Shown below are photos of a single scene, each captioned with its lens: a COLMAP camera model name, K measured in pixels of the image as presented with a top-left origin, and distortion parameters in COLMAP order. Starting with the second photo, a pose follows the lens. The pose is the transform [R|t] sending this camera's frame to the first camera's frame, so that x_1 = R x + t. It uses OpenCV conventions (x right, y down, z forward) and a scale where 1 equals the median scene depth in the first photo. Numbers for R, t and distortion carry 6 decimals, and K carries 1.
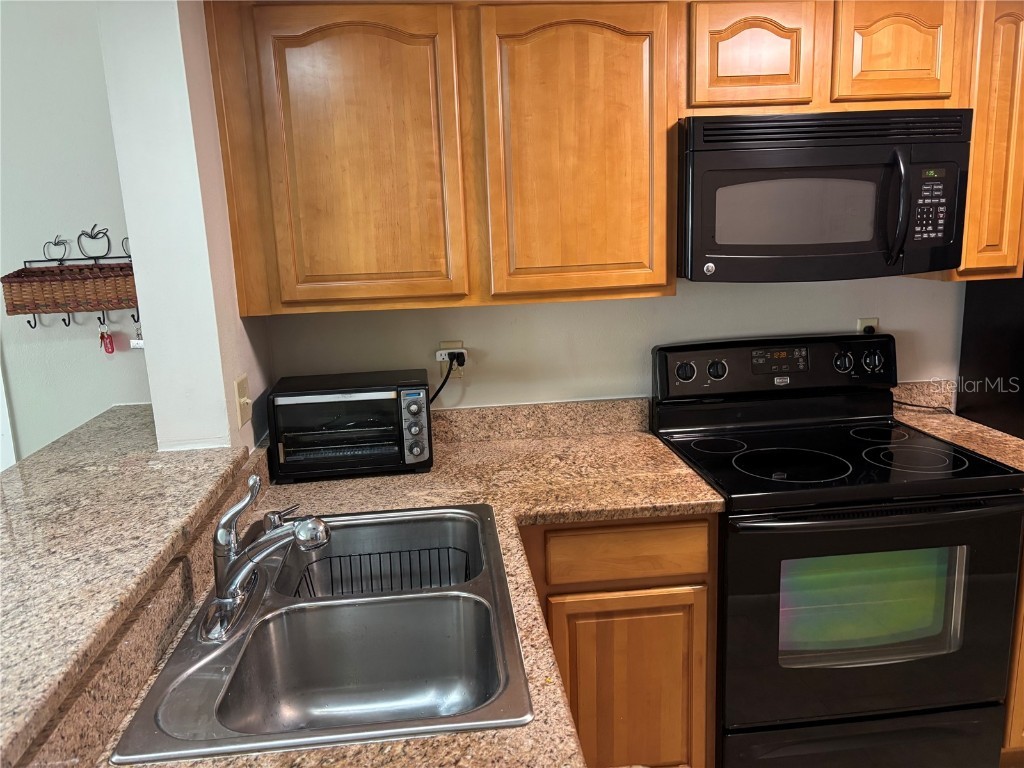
lens RADIAL K [[777.7, 0, 513.6], [0, 777.7, 385.7], [0, 0, 1]] dist [0.046681, -0.061989]
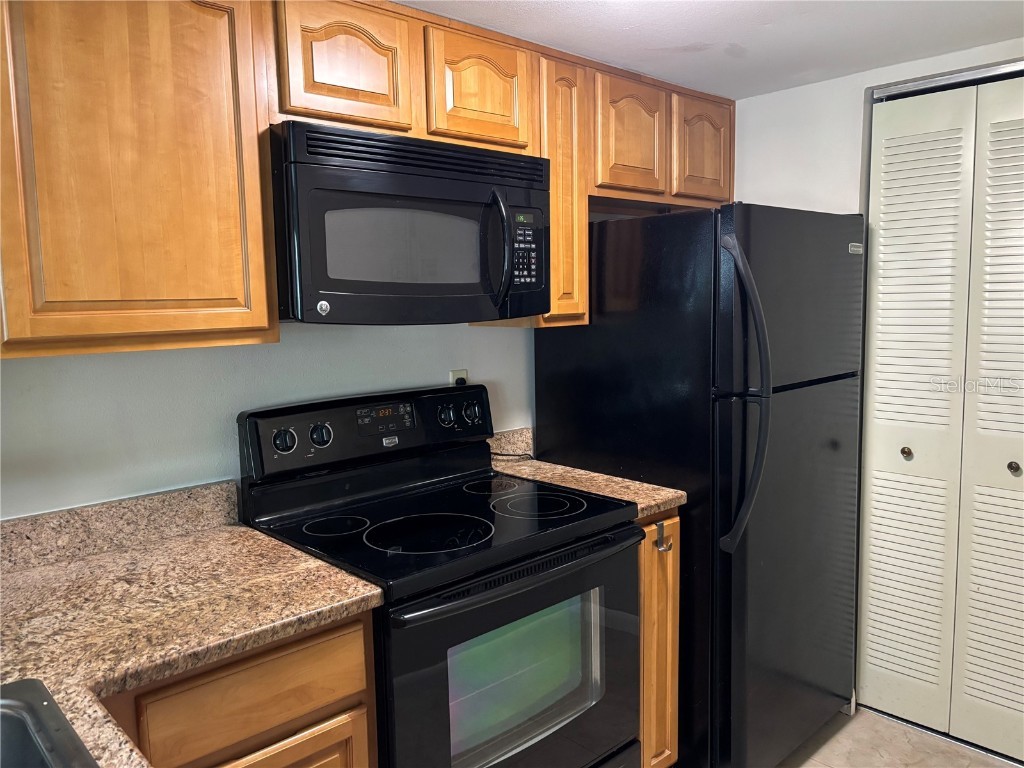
lens RADIAL K [[777.7, 0, 522.3], [0, 777.7, 382.2], [0, 0, 1]] dist [0.046681, -0.061989]
pose [[0.794397, -0.045316, 0.605706, -0.080904], [0.113167, 0.990794, -0.074294, 0.011046], [-0.596763, 0.127565, 0.792212, 0.235496]]
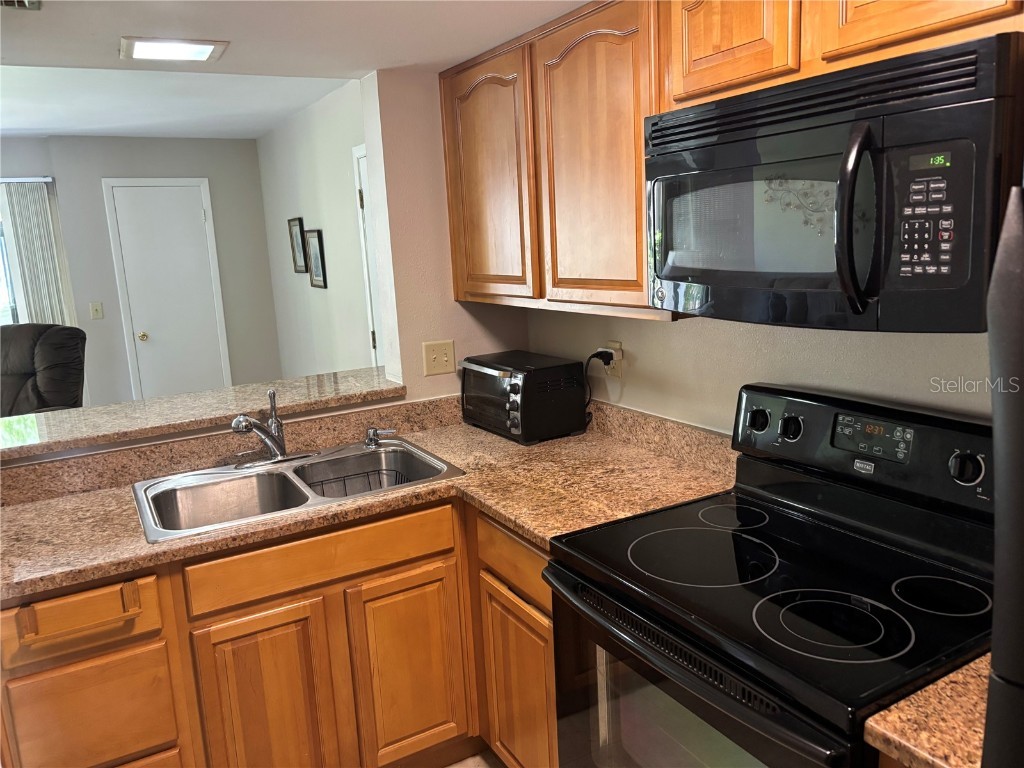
lens RADIAL K [[777.7, 0, 510.8], [0, 777.7, 373.9], [0, 0, 1]] dist [0.046681, -0.061989]
pose [[0.402868, 0.178115, -0.897760, 0.945893], [-0.155107, 0.979980, 0.124823, -0.142638], [0.902020, 0.088962, 0.422429, 0.495033]]
